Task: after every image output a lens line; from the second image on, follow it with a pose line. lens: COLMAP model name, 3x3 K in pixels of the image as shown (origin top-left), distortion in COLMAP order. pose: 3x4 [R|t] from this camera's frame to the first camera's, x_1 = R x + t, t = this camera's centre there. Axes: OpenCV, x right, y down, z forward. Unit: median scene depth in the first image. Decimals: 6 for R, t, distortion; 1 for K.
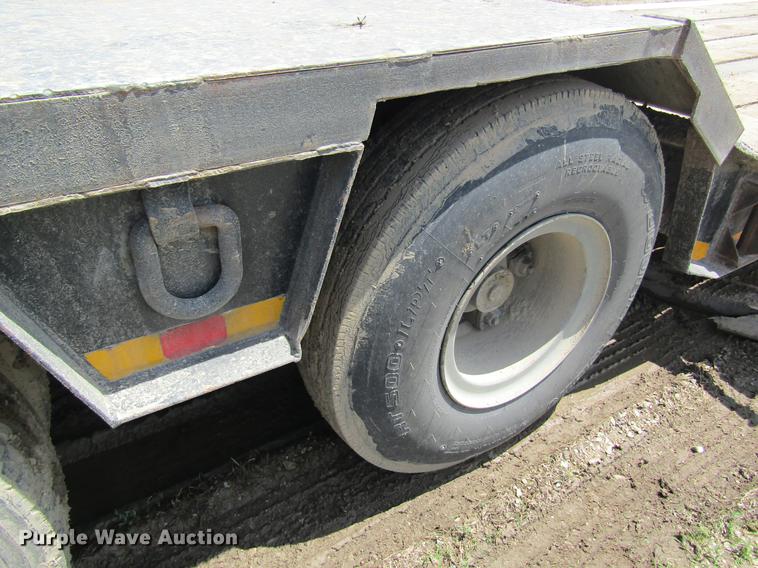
lens RADIAL K [[536.7, 0, 373.2], [0, 536.7, 276.7], [0, 0, 1]] dist [-0.006784, 0.004852]
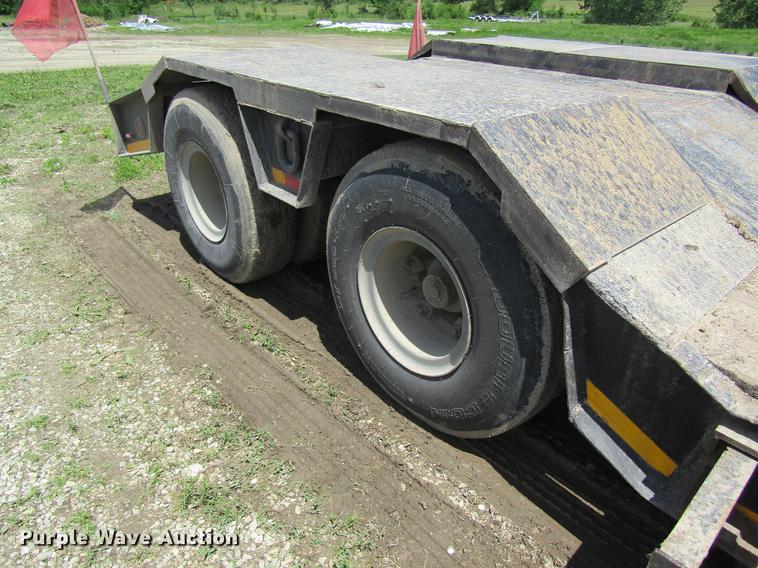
lens RADIAL K [[536.7, 0, 382.8], [0, 536.7, 280.0], [0, 0, 1]] dist [-0.006784, 0.004852]
pose [[0.187241, 0.447460, -0.874483, 1.927823], [-0.559196, 0.780458, 0.279616, -0.425872], [0.807614, 0.436651, 0.396352, 0.448790]]
